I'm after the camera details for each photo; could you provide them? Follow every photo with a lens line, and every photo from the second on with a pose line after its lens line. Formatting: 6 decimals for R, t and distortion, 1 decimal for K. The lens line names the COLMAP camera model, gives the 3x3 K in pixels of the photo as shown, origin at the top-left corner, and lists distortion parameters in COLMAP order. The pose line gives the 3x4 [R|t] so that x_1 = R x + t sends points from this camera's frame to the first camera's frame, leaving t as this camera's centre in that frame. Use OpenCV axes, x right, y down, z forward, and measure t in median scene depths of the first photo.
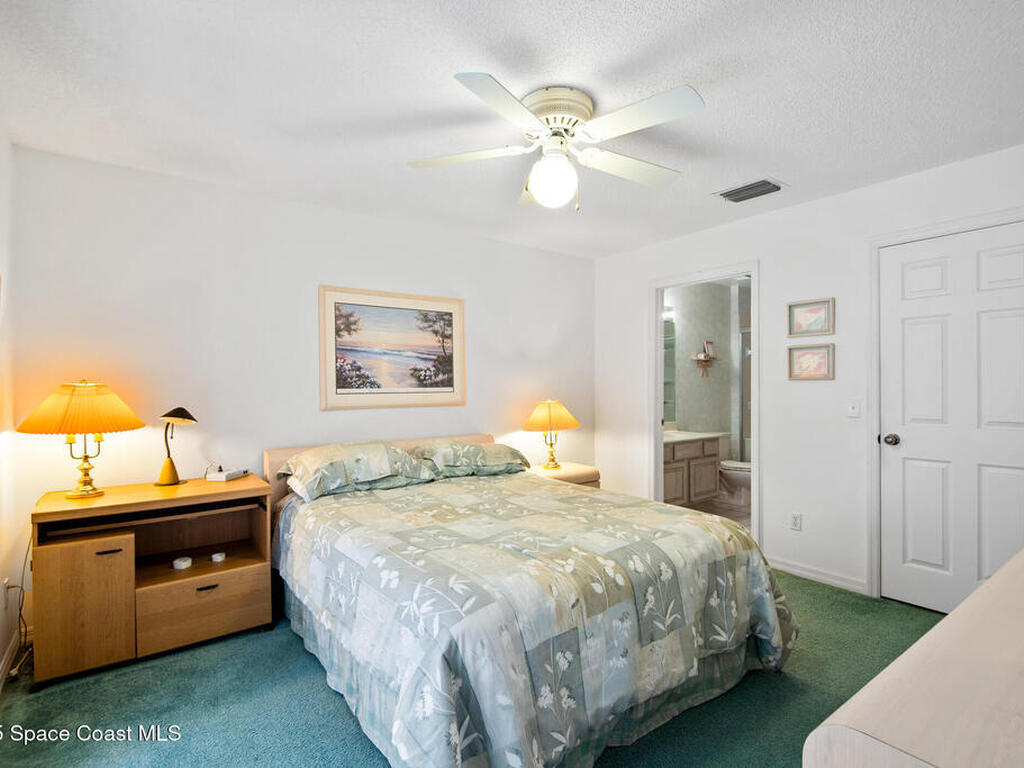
lens RADIAL K [[528.1, 0, 511.7], [0, 528.1, 384.9], [0, 0, 1]] dist [-0.002828, -0.000950]
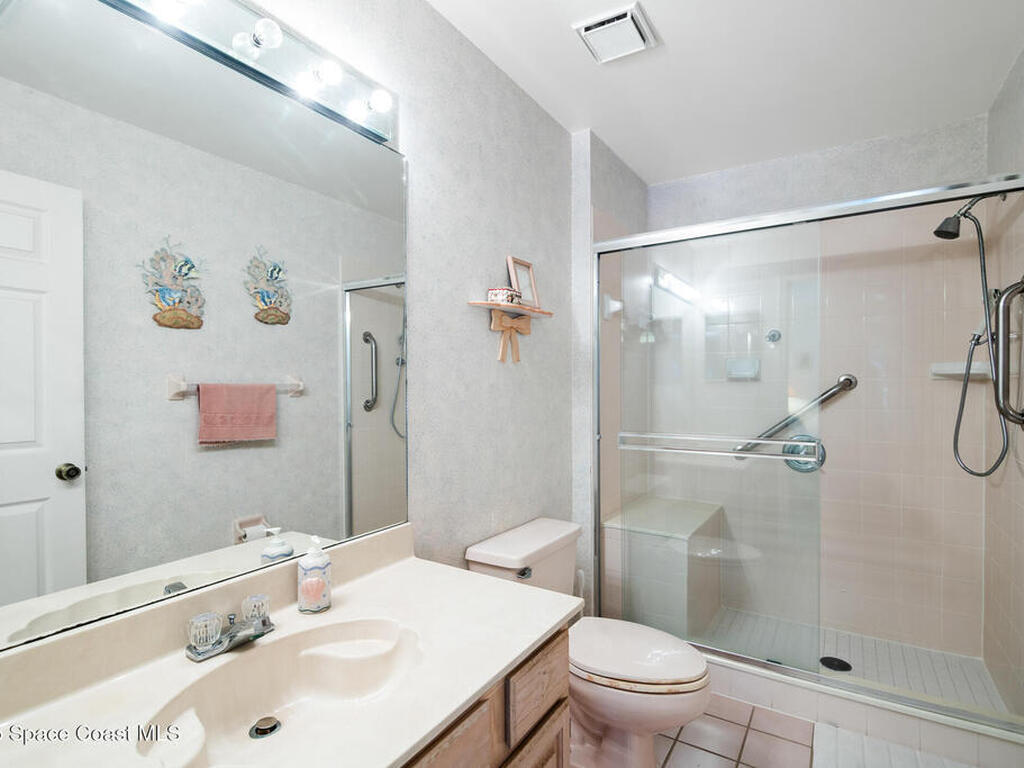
lens RADIAL K [[528.1, 0, 512.8], [0, 528.1, 385.6], [0, 0, 1]] dist [-0.002828, -0.000950]
pose [[0.934821, -0.000909, 0.355119, 0.247811], [0.001411, 0.999998, -0.001153, -0.000804], [-0.355118, 0.001579, 0.934820, 0.683793]]
